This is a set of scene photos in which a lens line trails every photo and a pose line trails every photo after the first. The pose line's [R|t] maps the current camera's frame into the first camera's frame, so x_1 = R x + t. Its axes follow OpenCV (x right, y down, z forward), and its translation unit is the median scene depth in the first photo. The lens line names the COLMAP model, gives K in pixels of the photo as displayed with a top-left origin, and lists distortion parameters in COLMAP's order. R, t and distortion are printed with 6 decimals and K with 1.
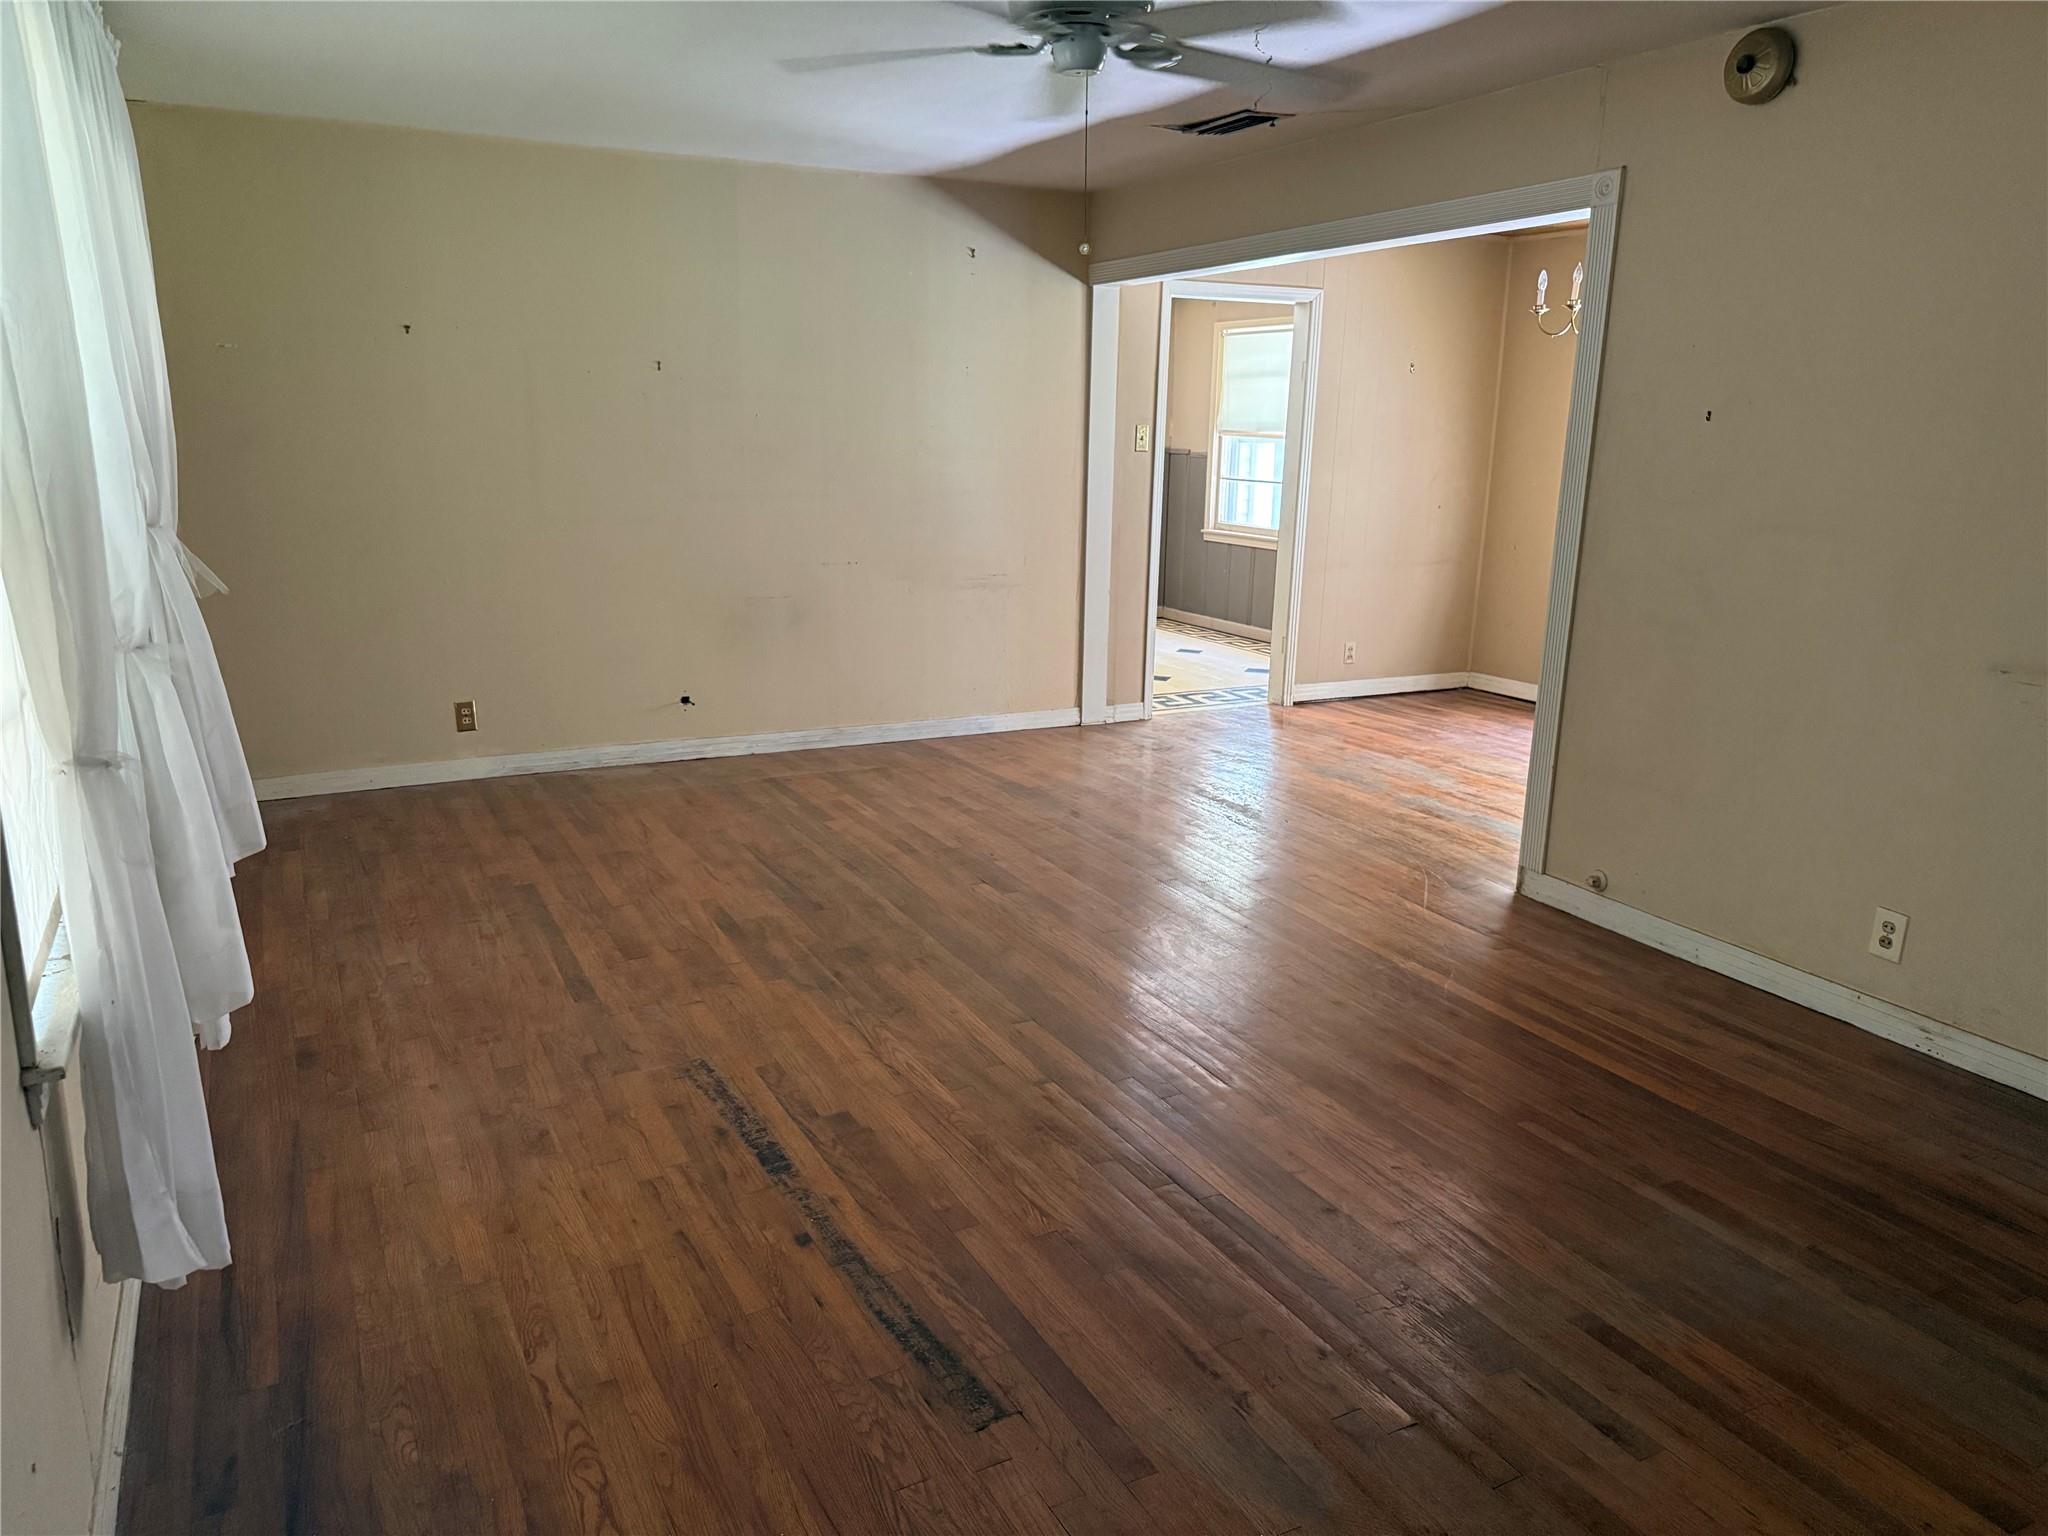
lens RADIAL K [[1436.2, 0, 1039.9], [0, 1436.2, 775.4], [0, 0, 1]] dist [0.140499, -0.252873]
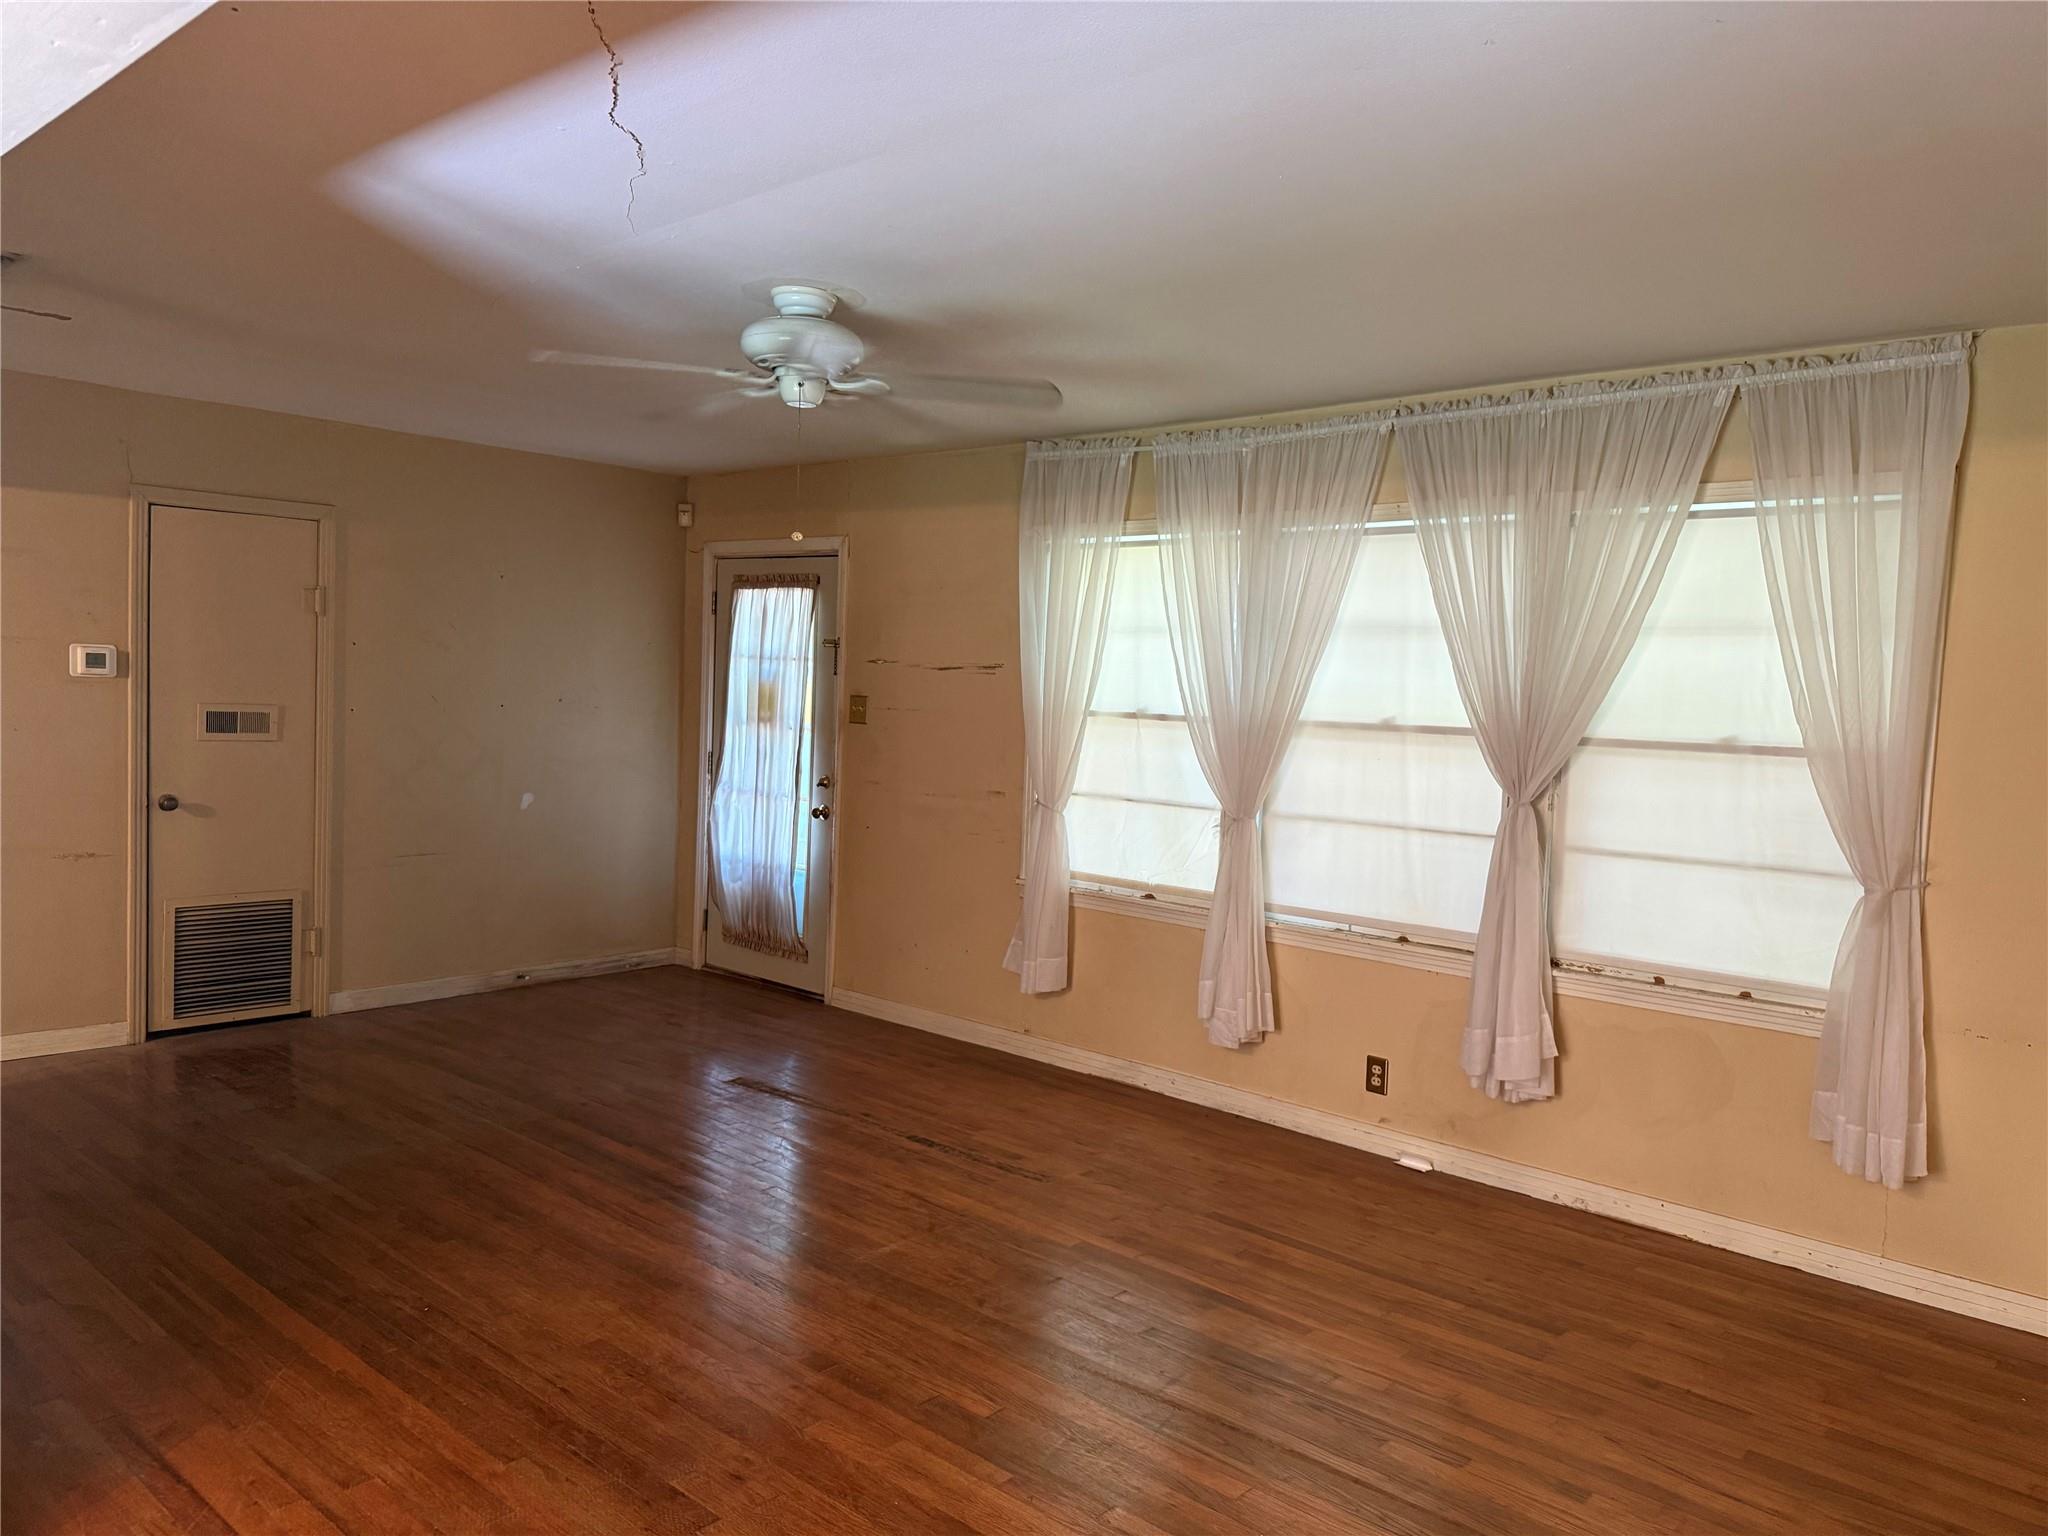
lens RADIAL K [[1436.2, 0, 1039.9], [0, 1436.2, 775.4], [0, 0, 1]] dist [0.140499, -0.252873]
pose [[-0.935609, -0.033154, -0.351479, 0.213248], [-0.137931, 0.950780, 0.277475, -0.460239], [0.324980, 0.308088, -0.894131, 1.874441]]
